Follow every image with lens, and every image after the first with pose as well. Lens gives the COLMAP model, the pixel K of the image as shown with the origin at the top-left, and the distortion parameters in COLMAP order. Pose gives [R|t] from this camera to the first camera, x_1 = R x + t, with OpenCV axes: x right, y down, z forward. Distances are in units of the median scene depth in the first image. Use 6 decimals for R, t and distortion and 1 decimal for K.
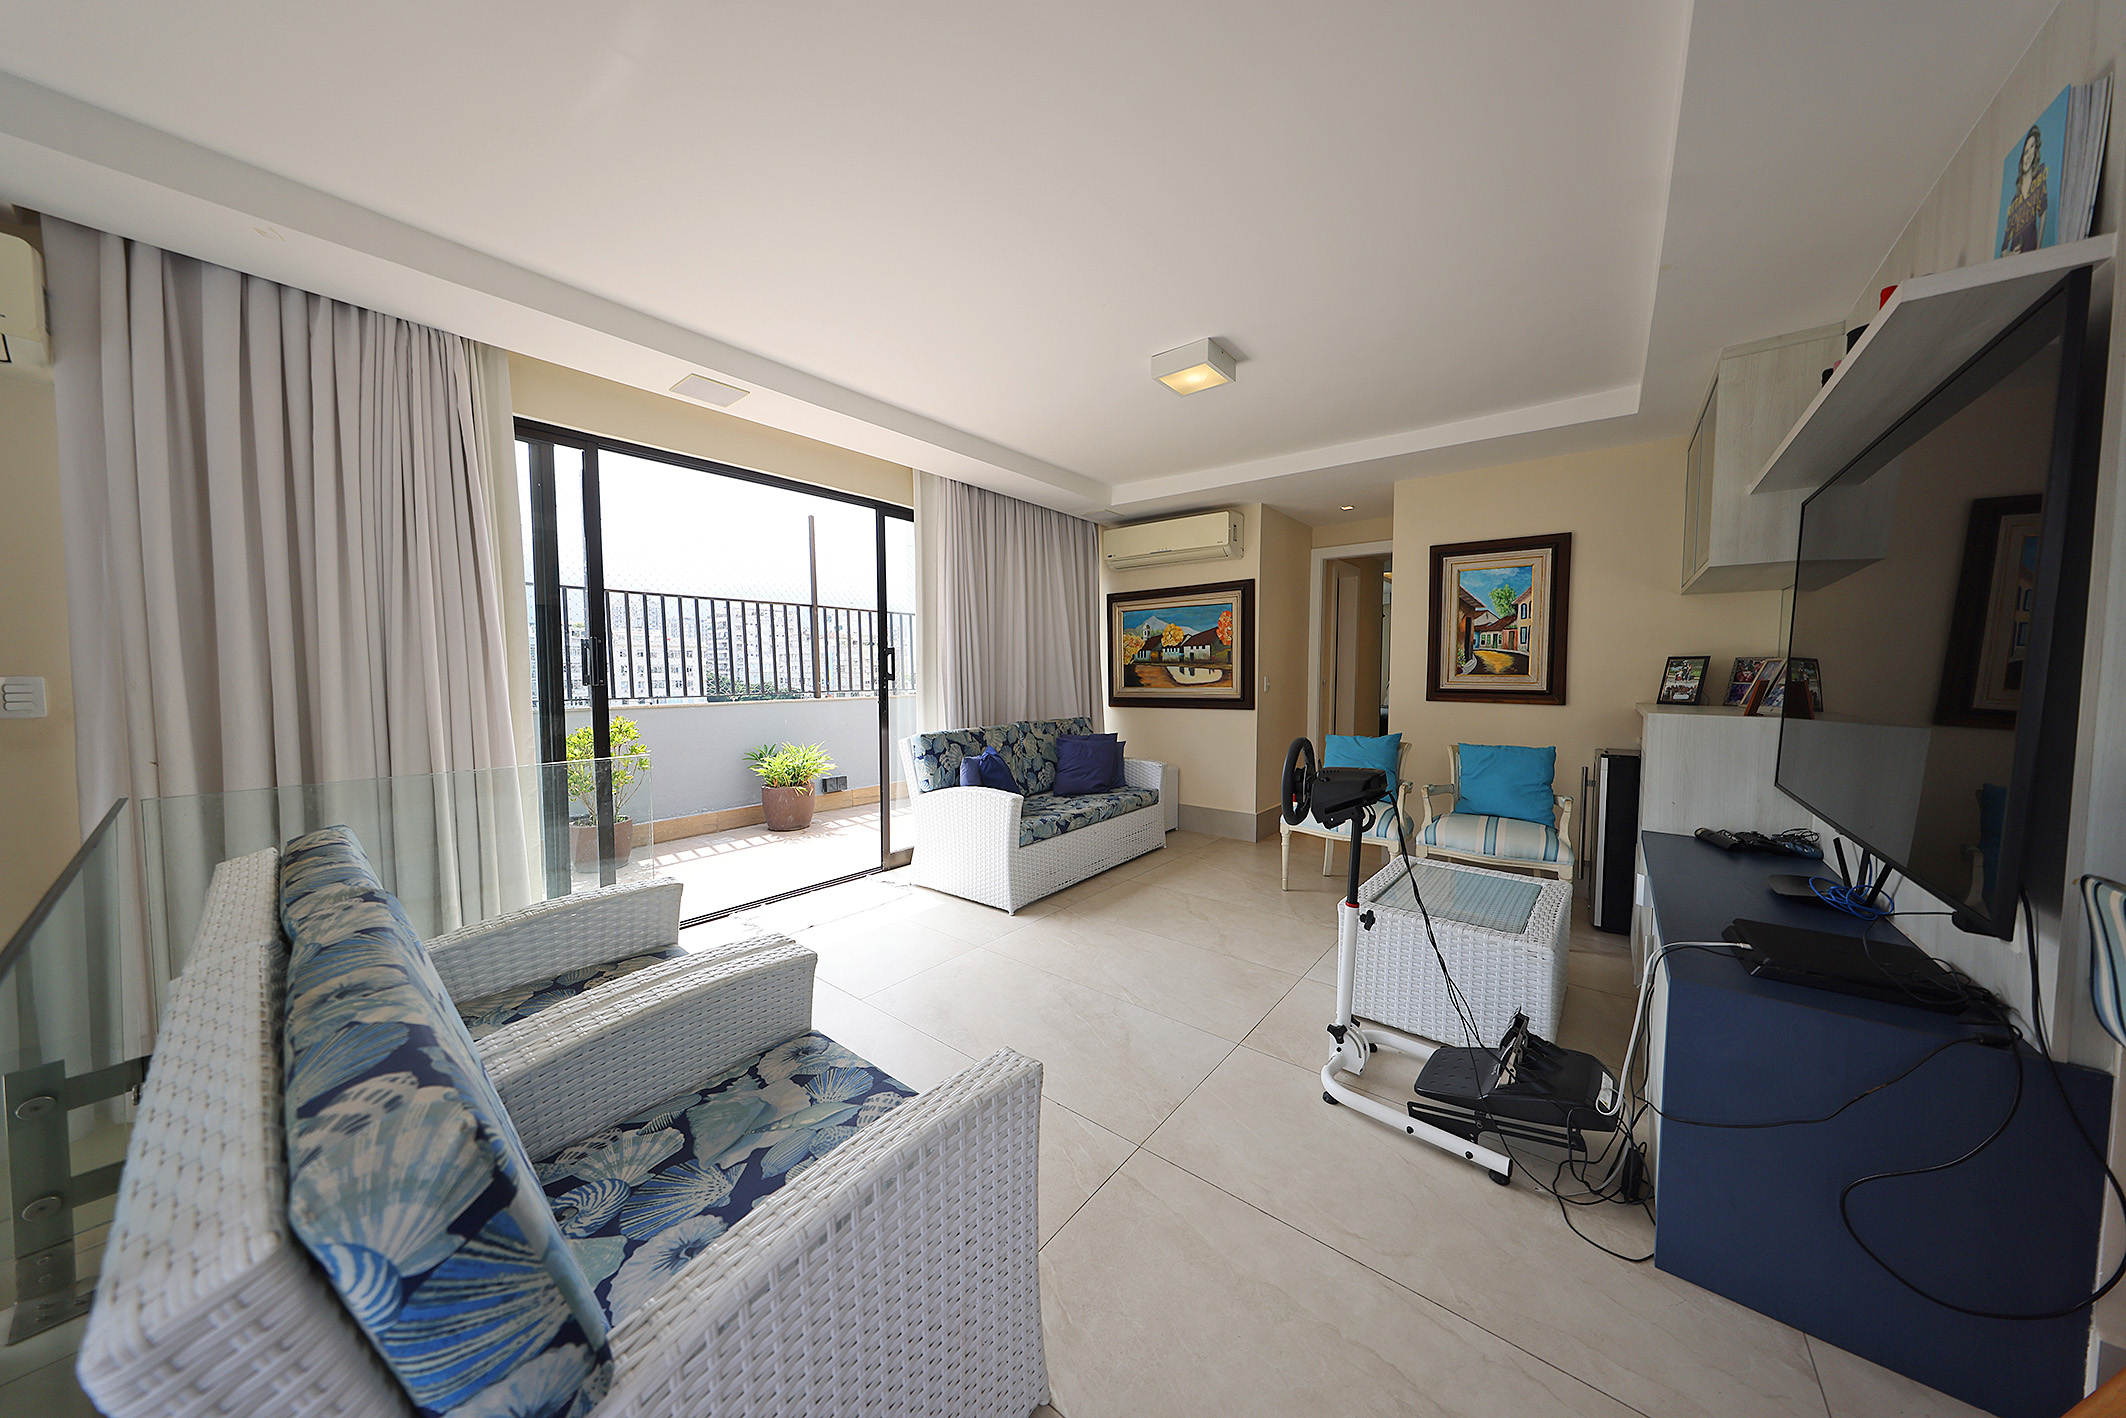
lens RADIAL K [[675.1, 0, 1068.0], [0, 675.1, 710.5], [0, 0, 1]] dist [-0.000222, -0.000039]
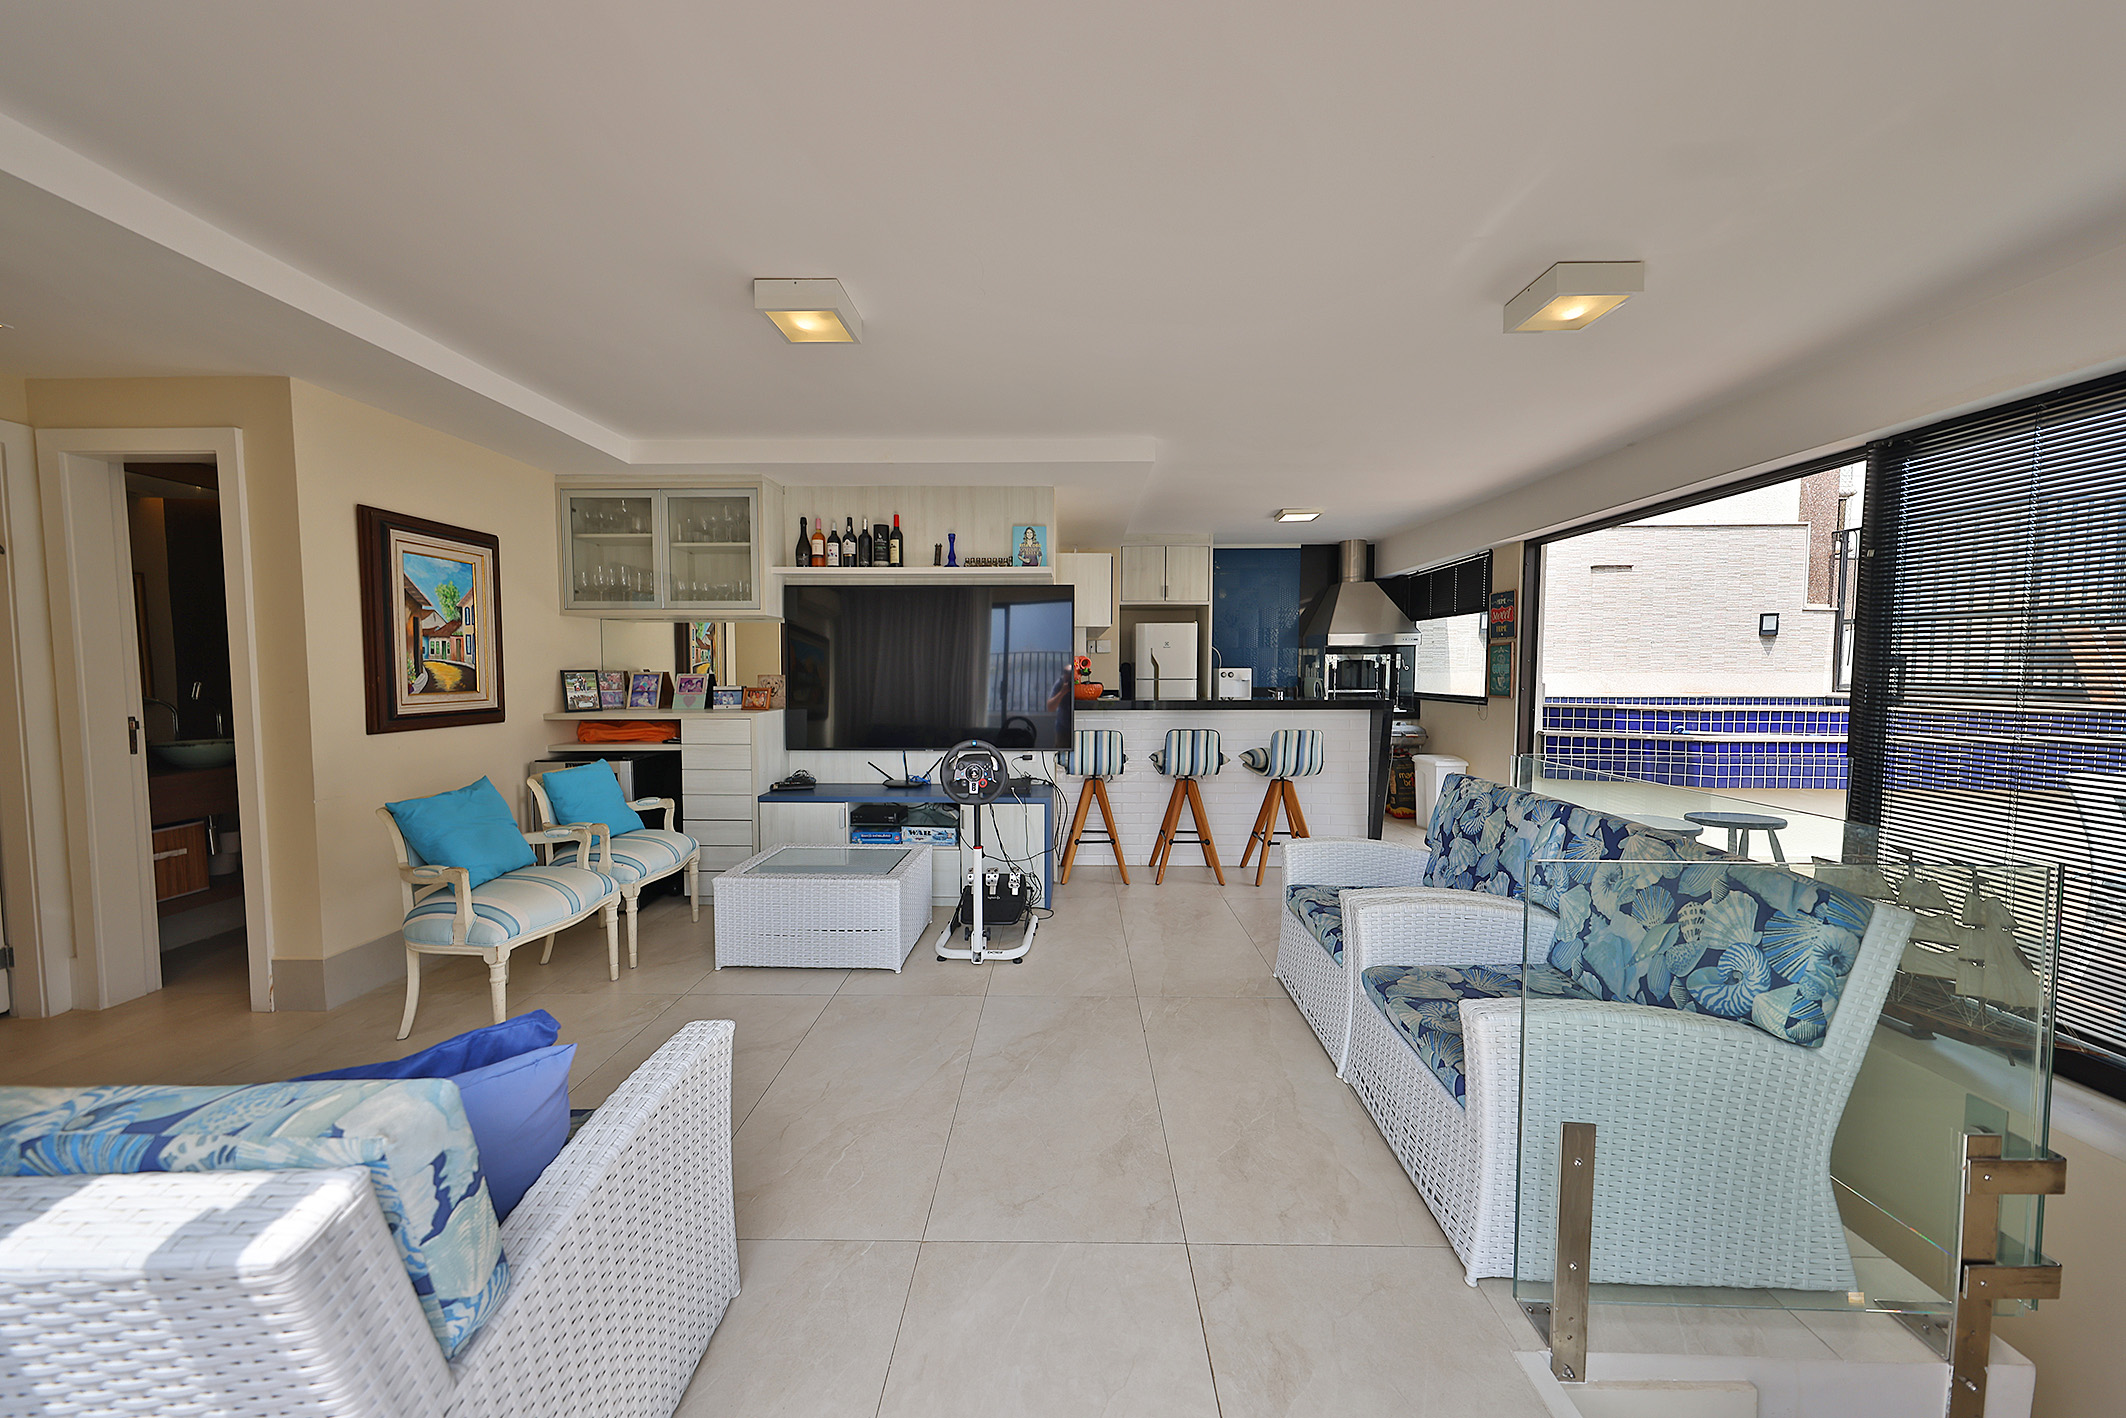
lens RADIAL K [[703.4, 0, 1060.5], [0, 703.4, 706.2], [0, 0, 1]] dist [0.014072, -0.000095]
pose [[-0.606228, -0.050248, 0.793702, -0.459255], [0.044742, 0.994267, 0.097119, -0.083266], [-0.794031, 0.094388, -0.600504, 0.902049]]
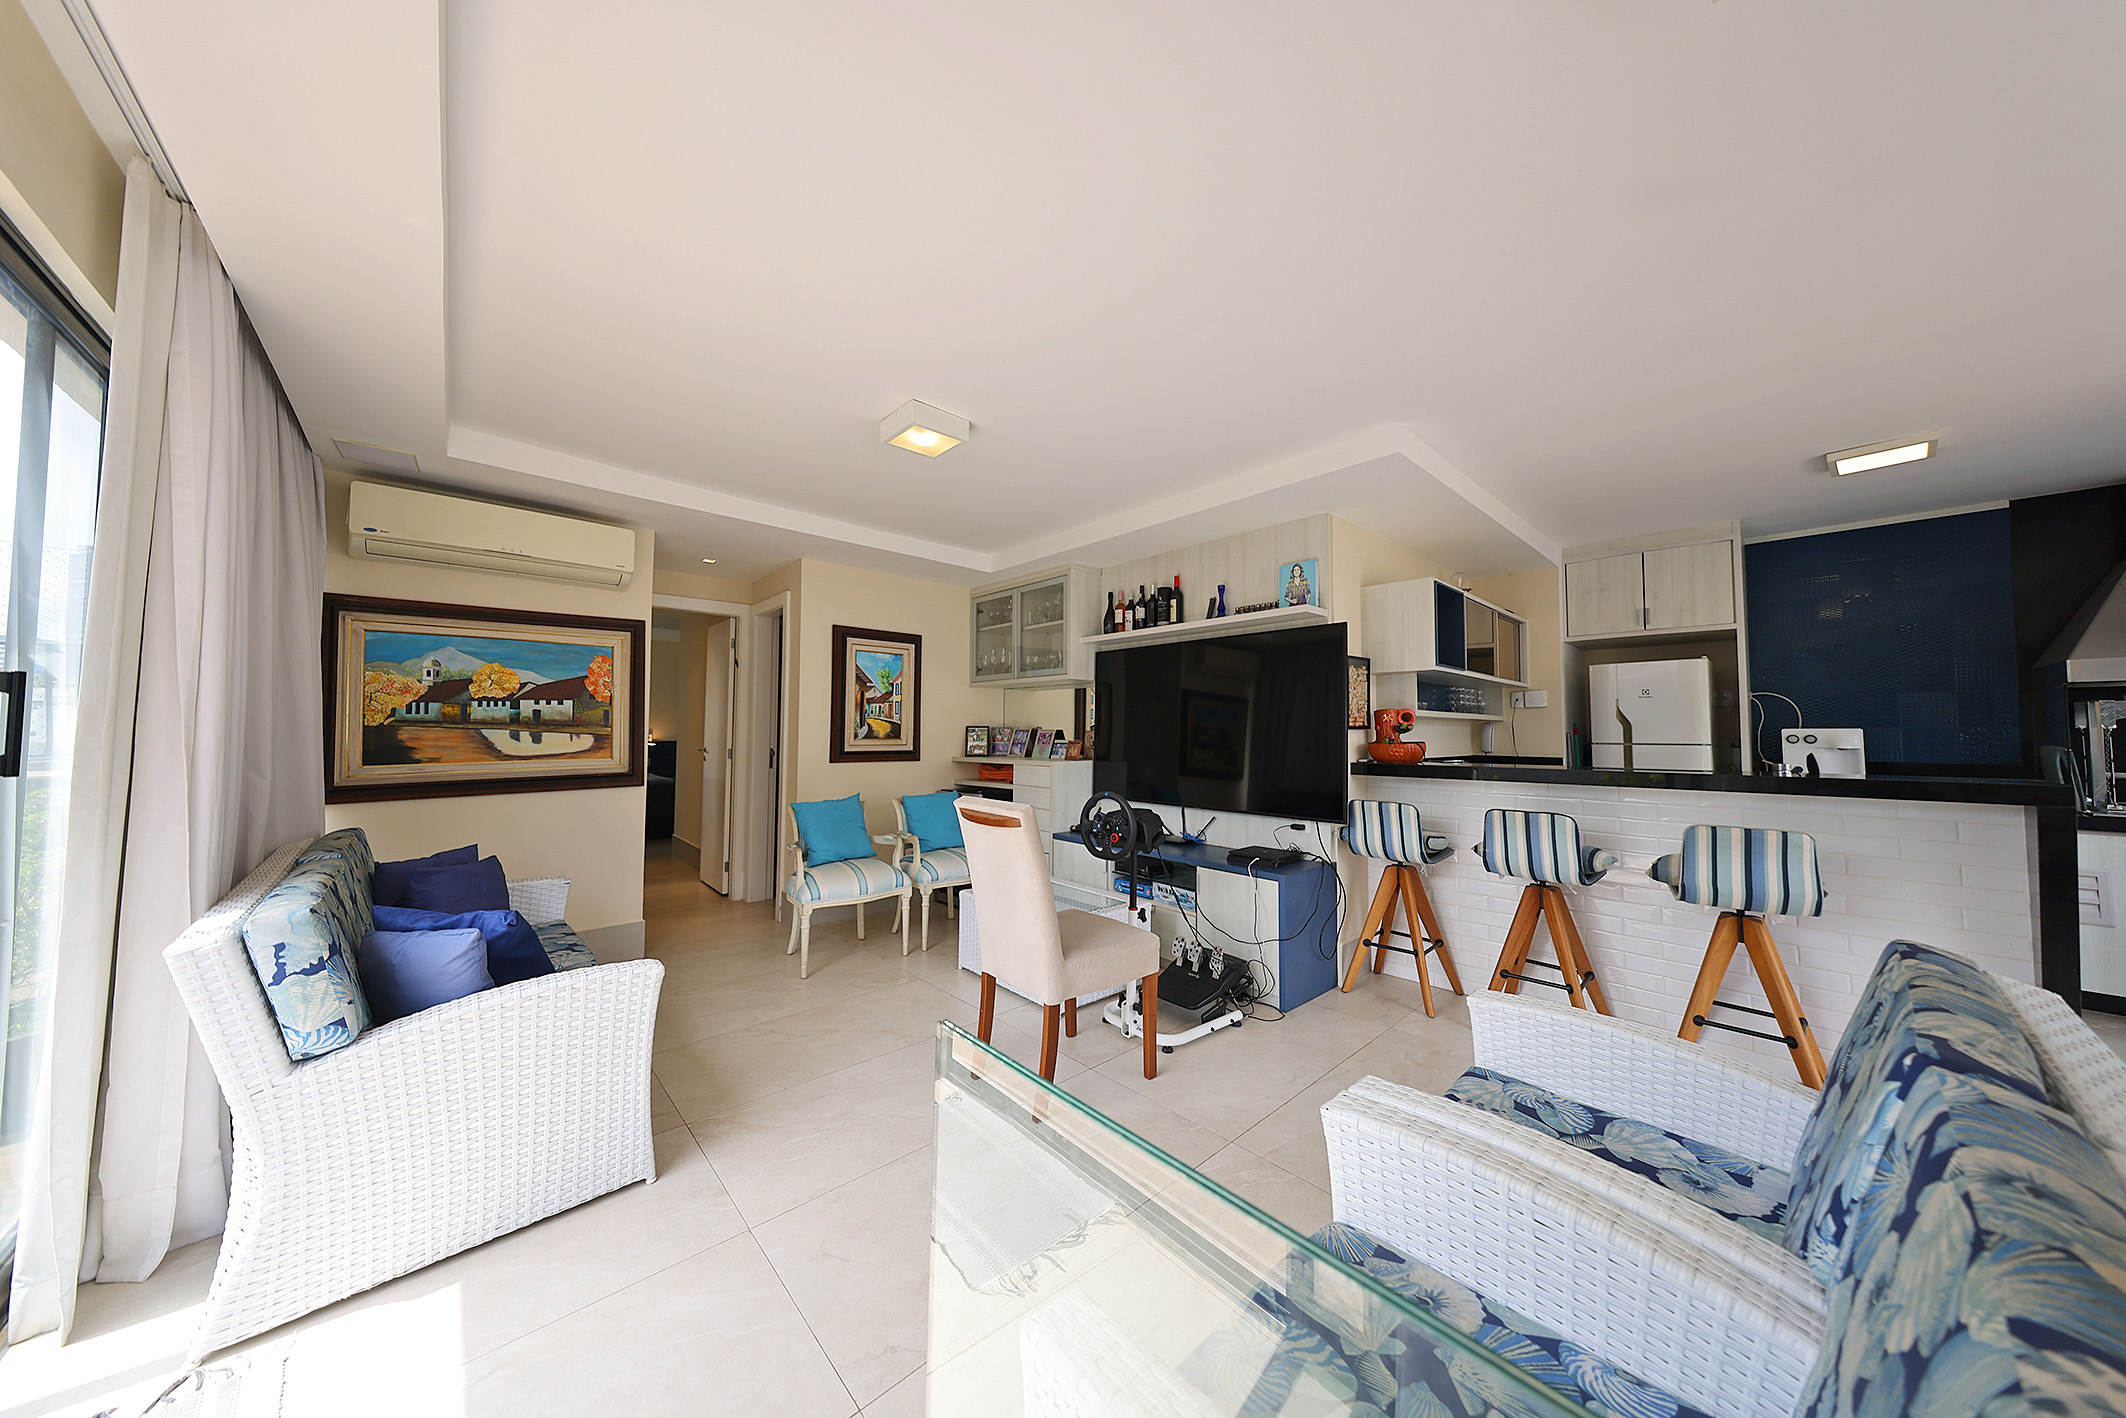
lens RADIAL K [[665.3, 0, 1061.5], [0, 665.3, 705.3], [0, 0, 1]] dist [0.003422, -0.000173]
pose [[0.157653, 0.039444, 0.986707, -0.494204], [0.053879, 0.997370, -0.048479, -0.036304], [-0.986024, 0.060805, 0.155113, 0.469351]]
